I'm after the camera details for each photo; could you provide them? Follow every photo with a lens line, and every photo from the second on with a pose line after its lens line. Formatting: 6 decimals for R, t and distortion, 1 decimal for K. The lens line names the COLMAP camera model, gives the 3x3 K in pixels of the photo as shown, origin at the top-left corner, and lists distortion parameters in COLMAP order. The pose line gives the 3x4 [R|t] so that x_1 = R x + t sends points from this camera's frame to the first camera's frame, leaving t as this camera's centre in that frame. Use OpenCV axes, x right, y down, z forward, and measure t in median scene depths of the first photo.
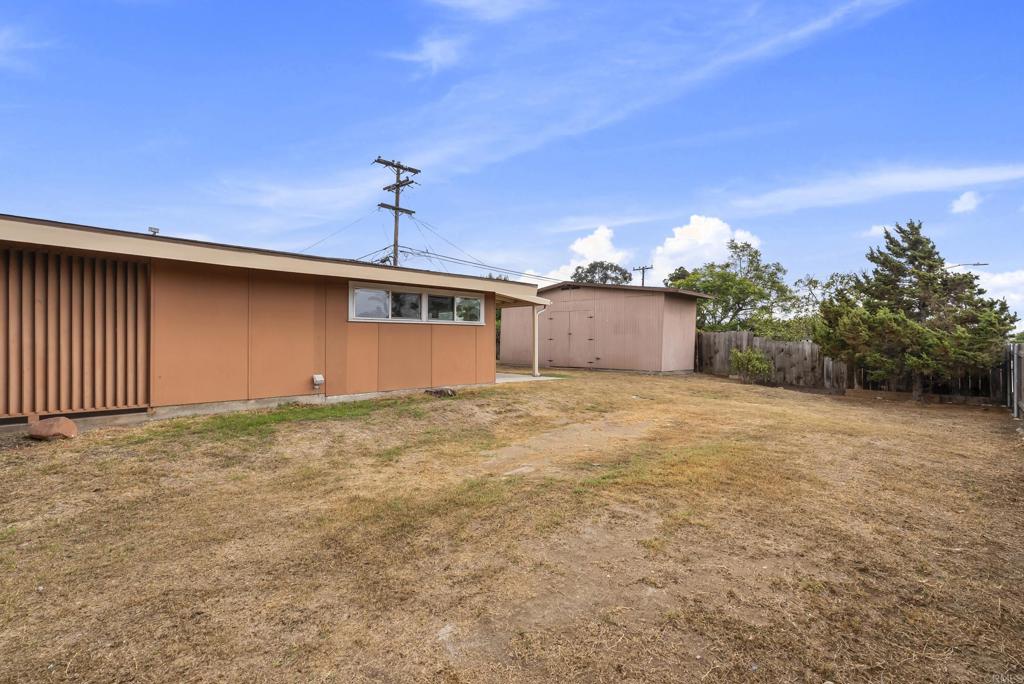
lens RADIAL K [[463.1, 0, 511.8], [0, 463.1, 337.6], [0, 0, 1]] dist [-0.003227, 0.000462]
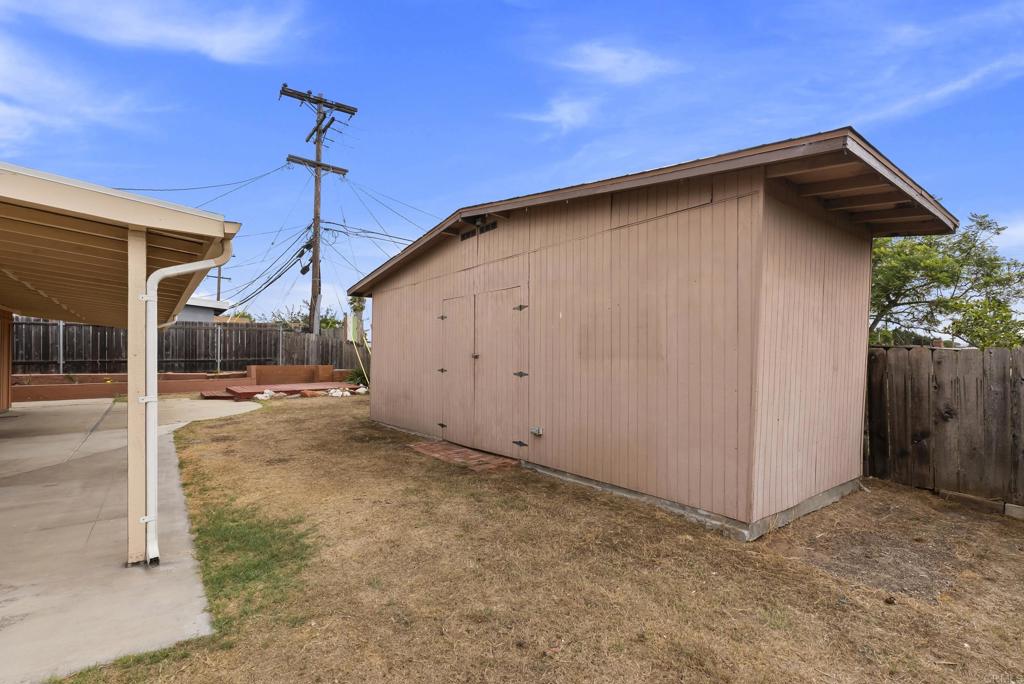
lens RADIAL K [[467.9, 0, 510.1], [0, 467.9, 348.4], [0, 0, 1]] dist [-0.006633, -0.000195]
pose [[0.989843, -0.008058, -0.141934, 0.120660], [0.006792, 0.999933, -0.009402, -0.006380], [0.142000, 0.008342, 0.989831, 0.382350]]
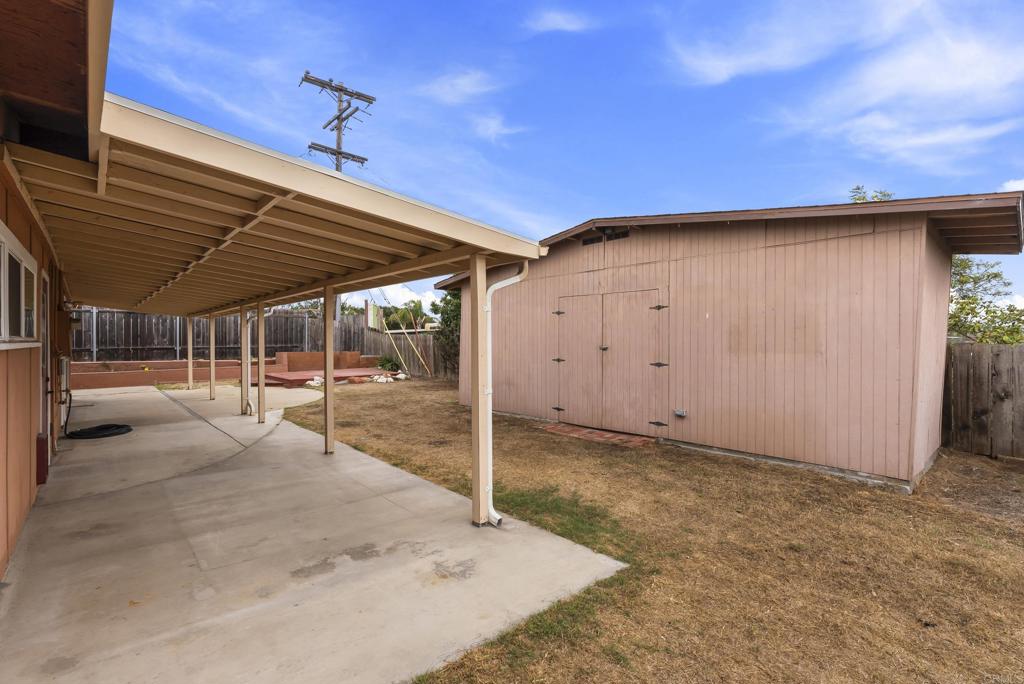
lens RADIAL K [[463.1, 0, 511.8], [0, 463.1, 337.6], [0, 0, 1]] dist [-0.003227, 0.000462]
pose [[0.998443, -0.005035, -0.055560, 0.039419], [0.005236, 0.999980, 0.003463, -0.011664], [0.055541, -0.003748, 0.998449, 0.347430]]
